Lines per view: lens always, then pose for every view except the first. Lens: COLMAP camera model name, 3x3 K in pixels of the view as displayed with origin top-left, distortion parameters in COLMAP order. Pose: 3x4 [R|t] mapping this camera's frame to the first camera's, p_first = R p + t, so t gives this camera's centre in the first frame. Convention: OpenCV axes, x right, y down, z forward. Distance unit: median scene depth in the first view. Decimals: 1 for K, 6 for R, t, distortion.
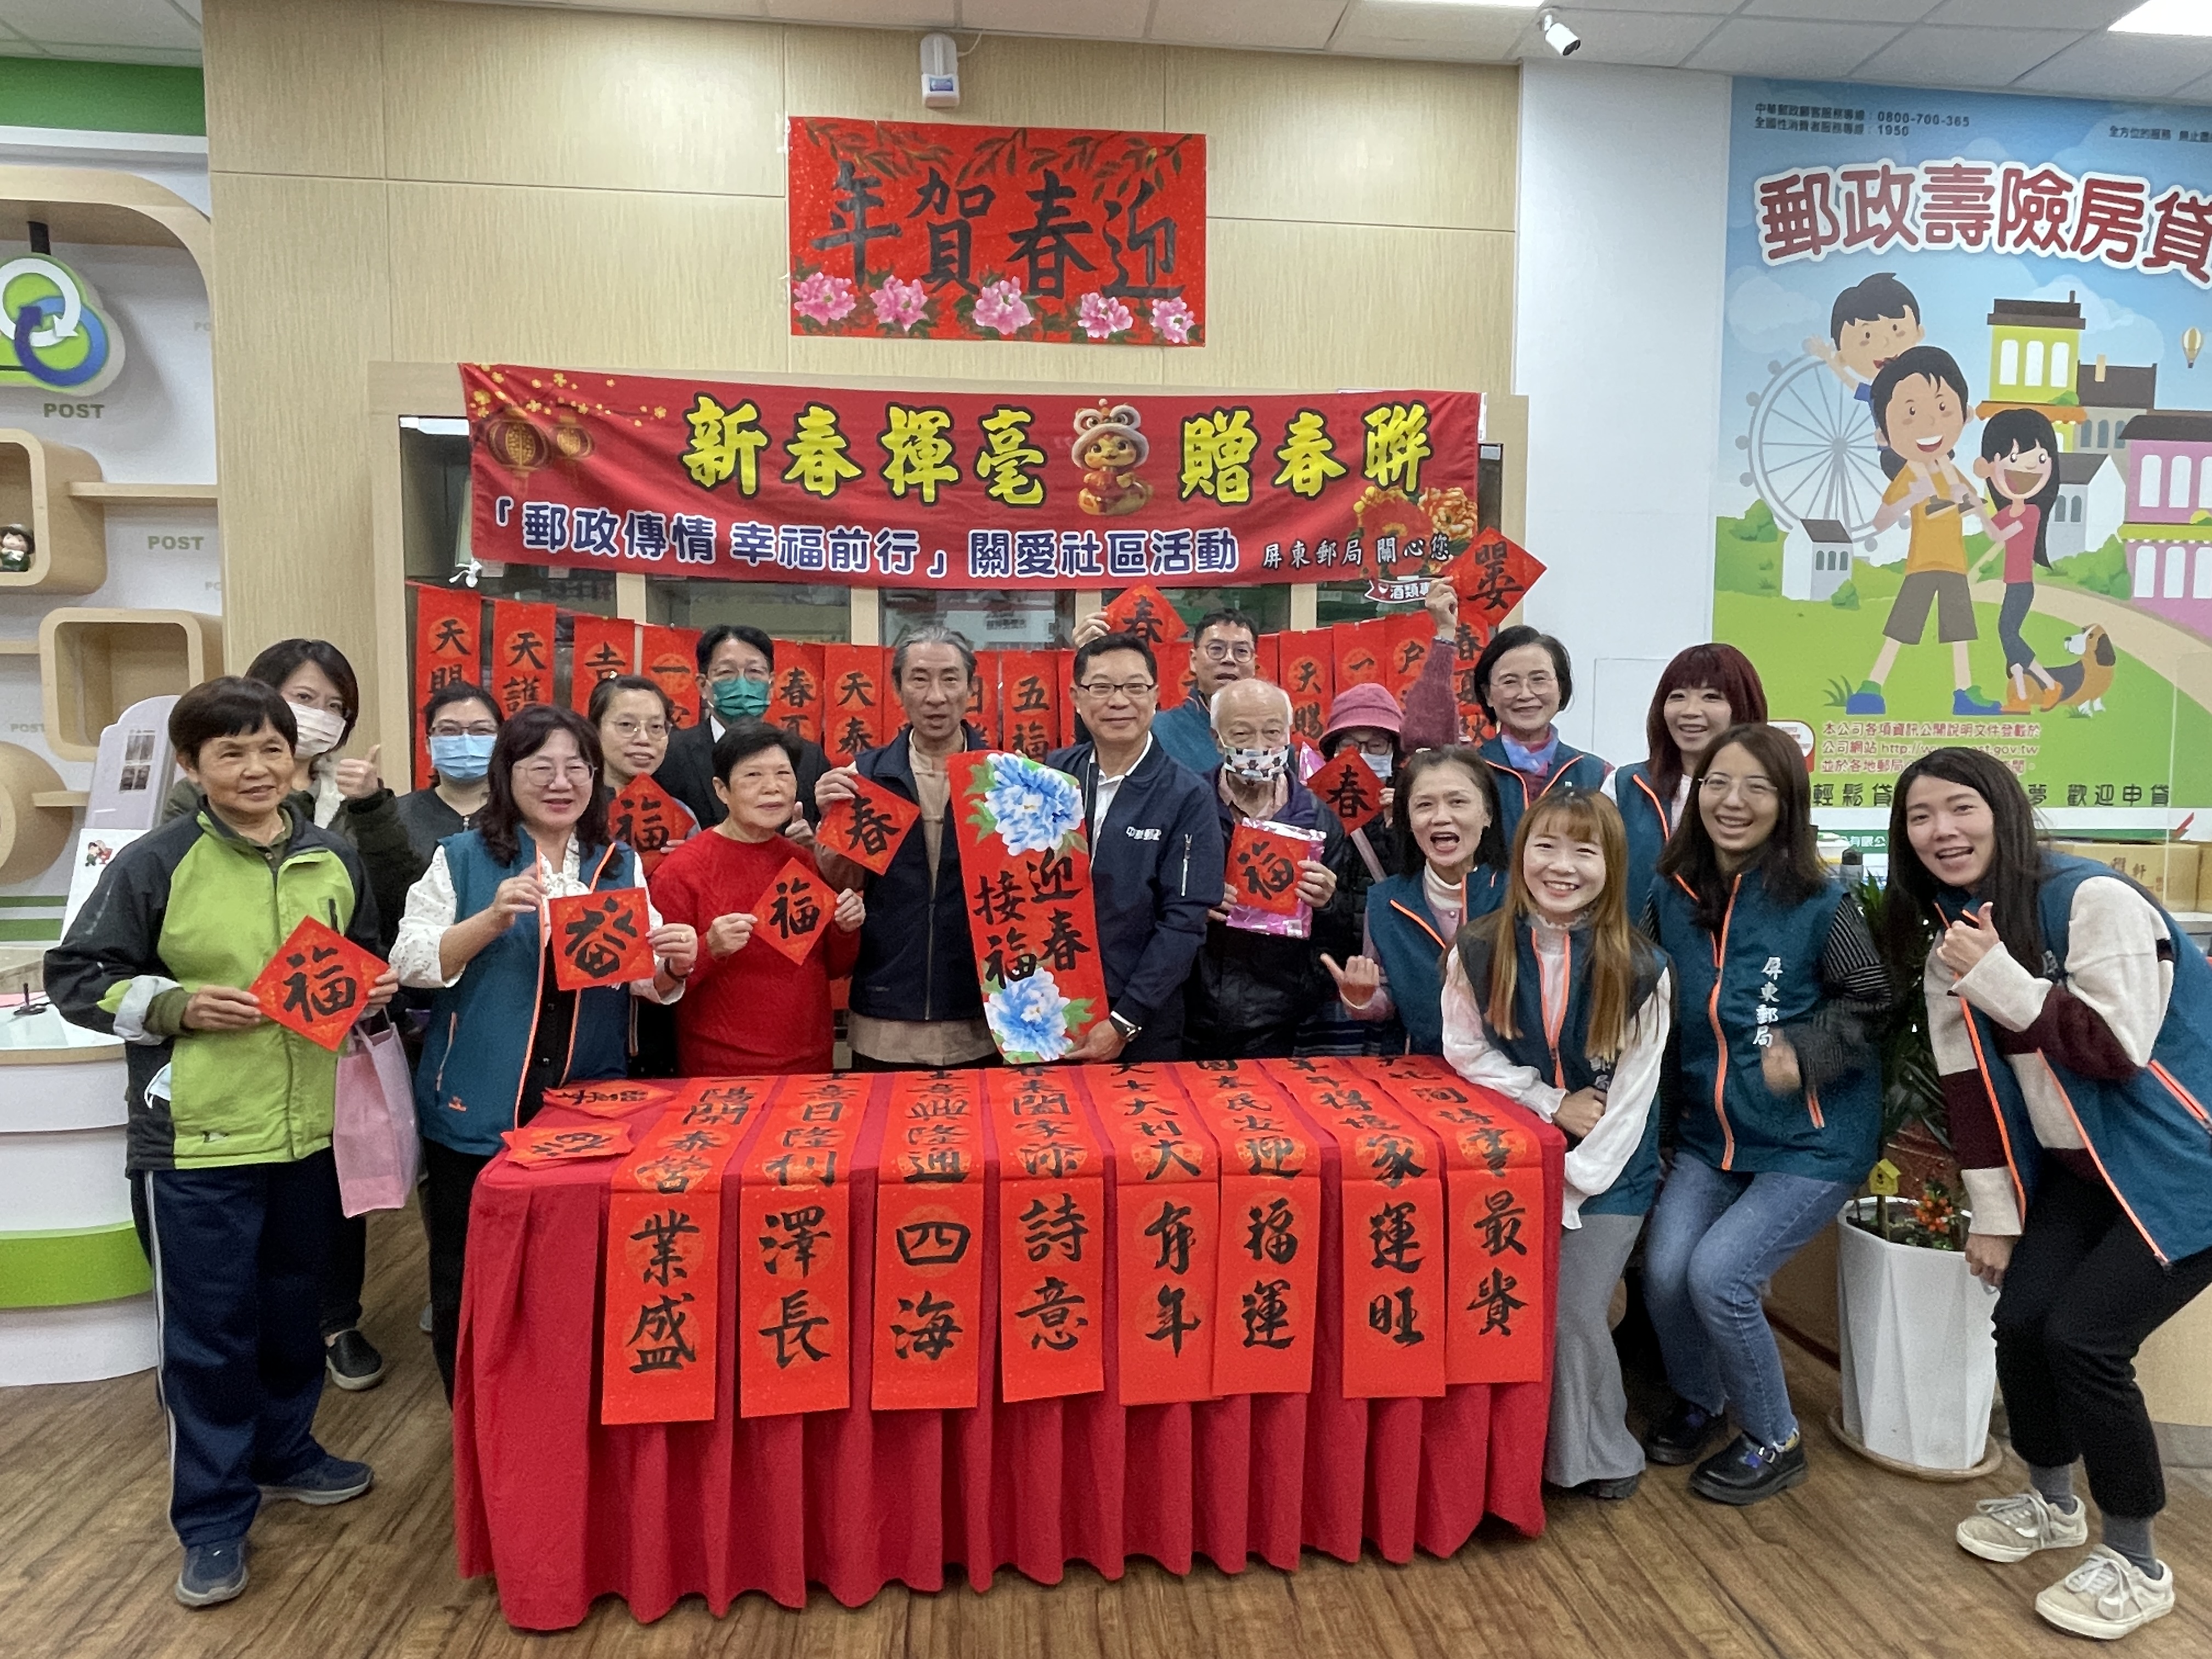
lens RADIAL K [[1362.1, 0, 1104.3], [0, 1362.1, 834.7], [0, 0, 1]] dist [-0.016496, 0.008168]
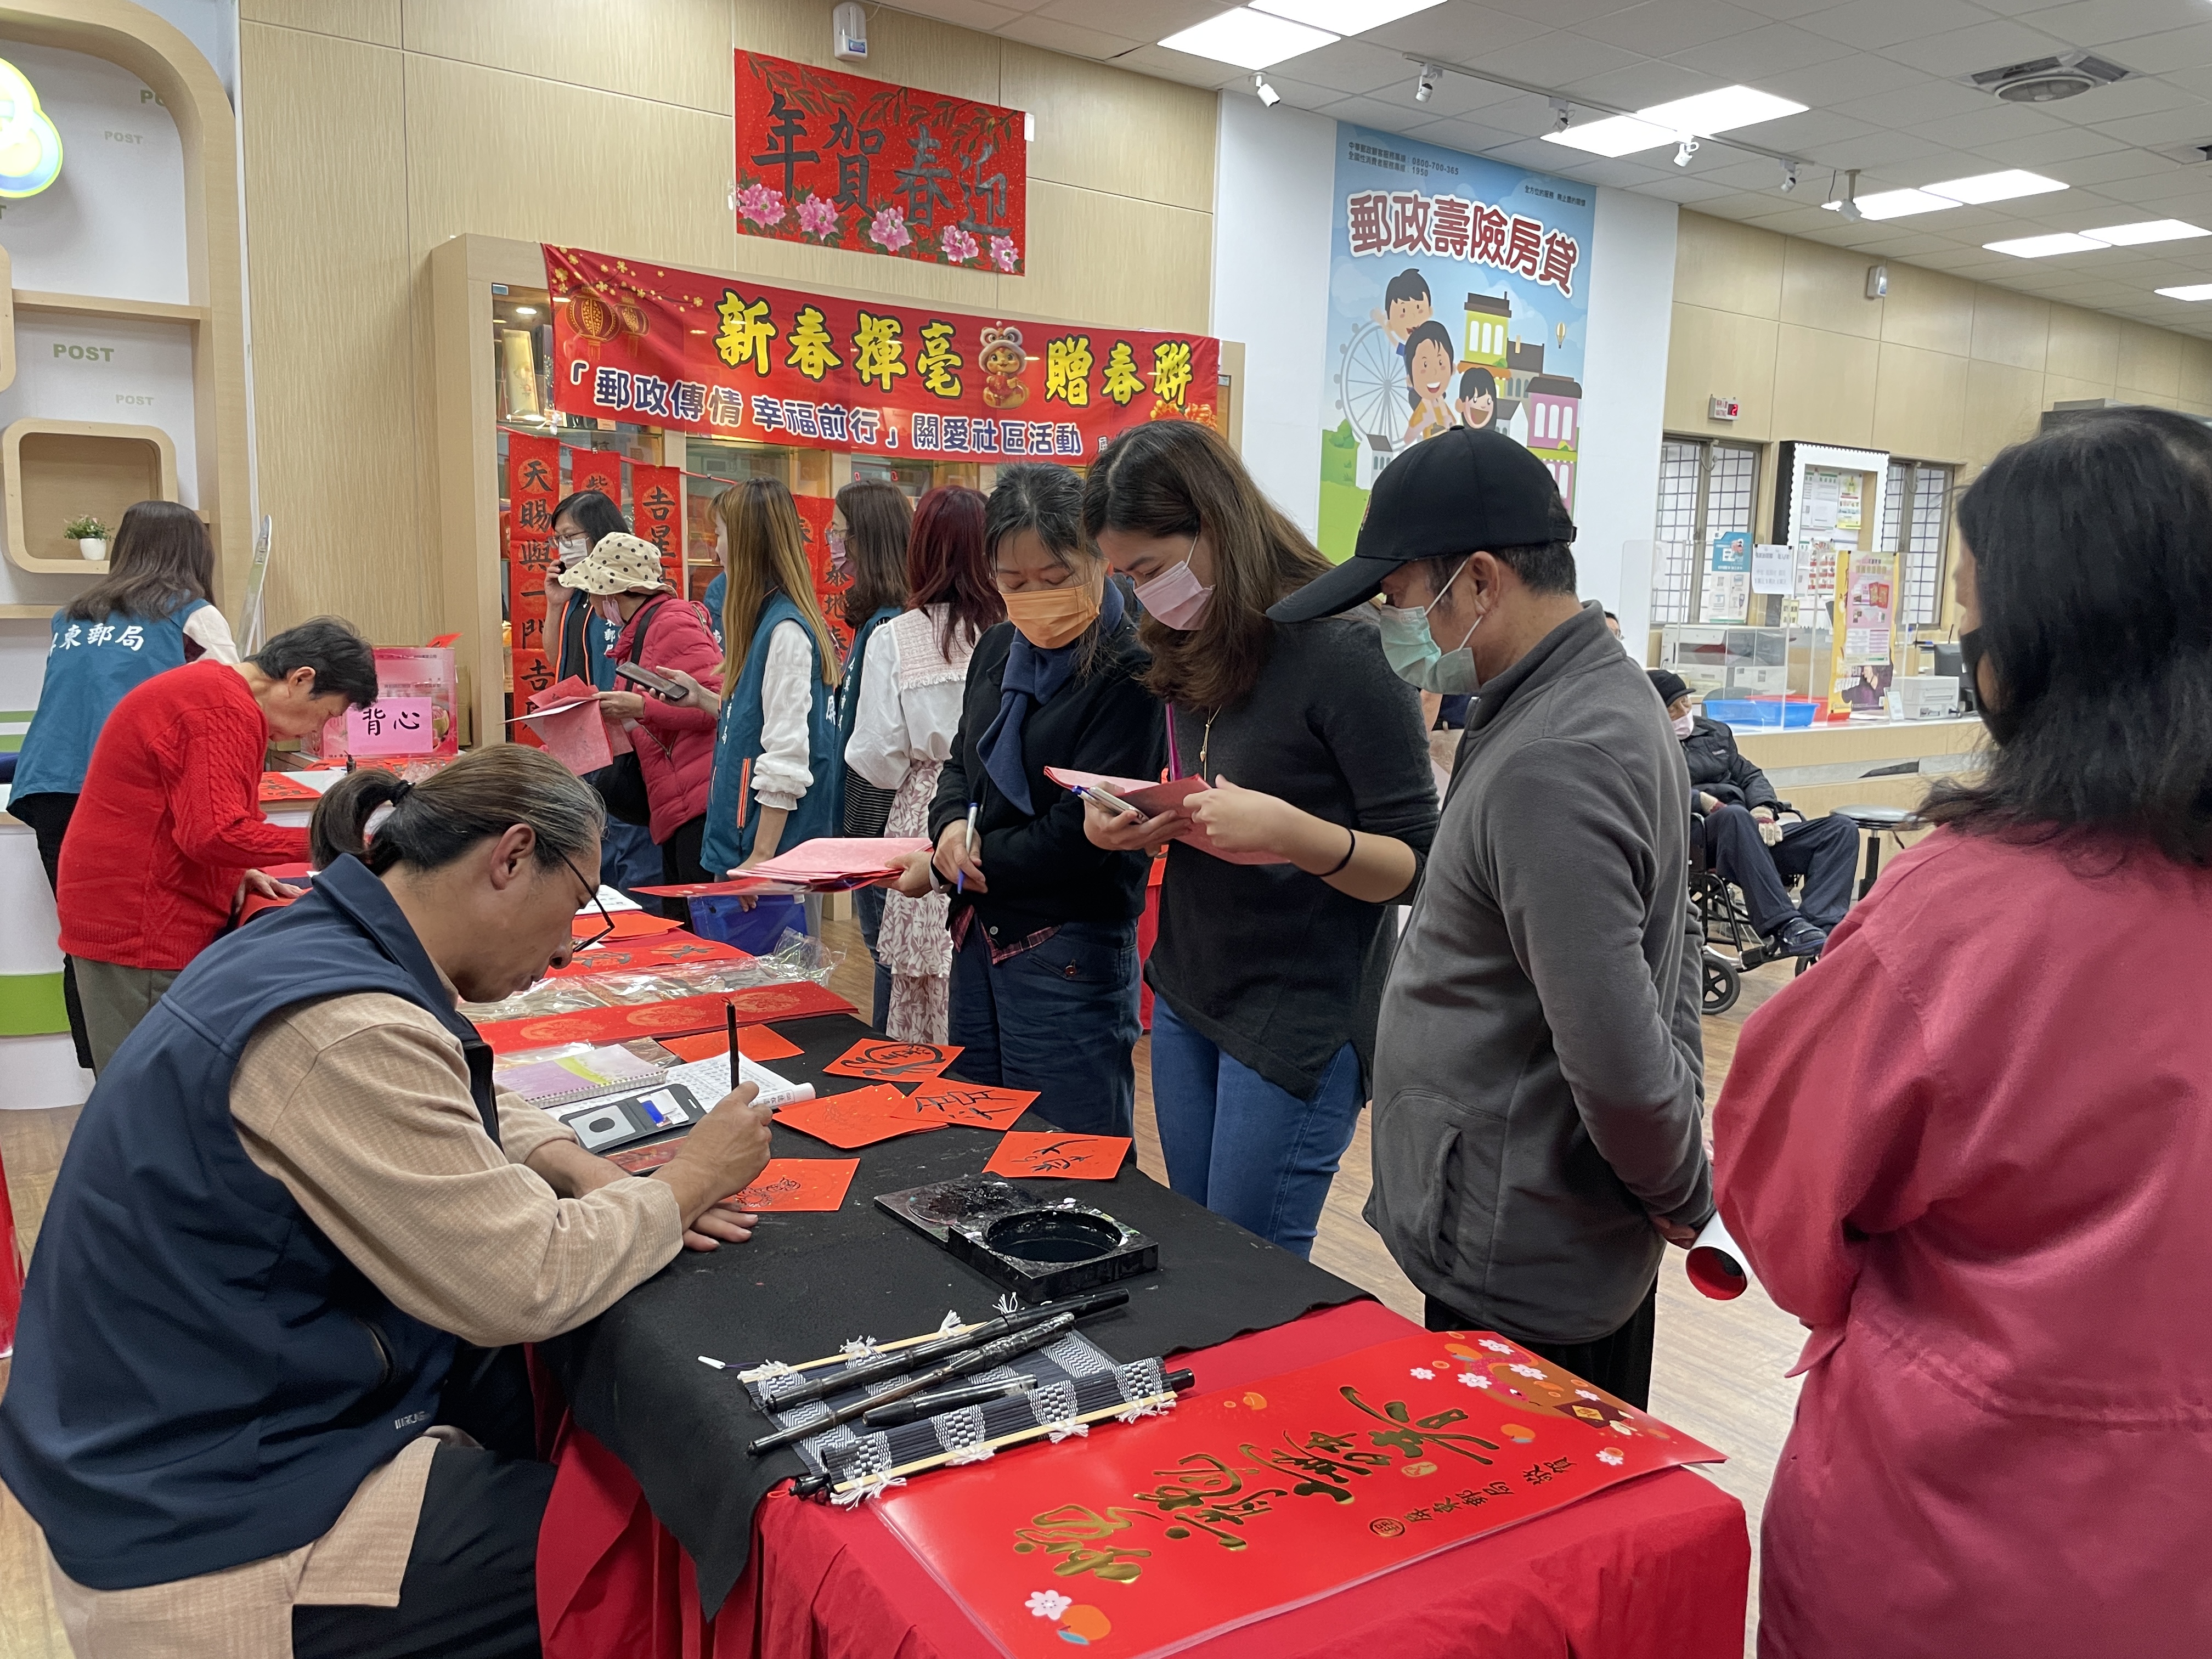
lens RADIAL K [[1697.1, 0, 1108.9], [0, 1697.1, 826.2], [0, 0, 1]] dist [0.020633, -0.029458]
pose [[0.863617, -0.051694, 0.501491, -0.734936], [0.016656, 0.997112, 0.074100, 0.054339], [-0.503873, -0.055641, 0.861983, -0.511247]]
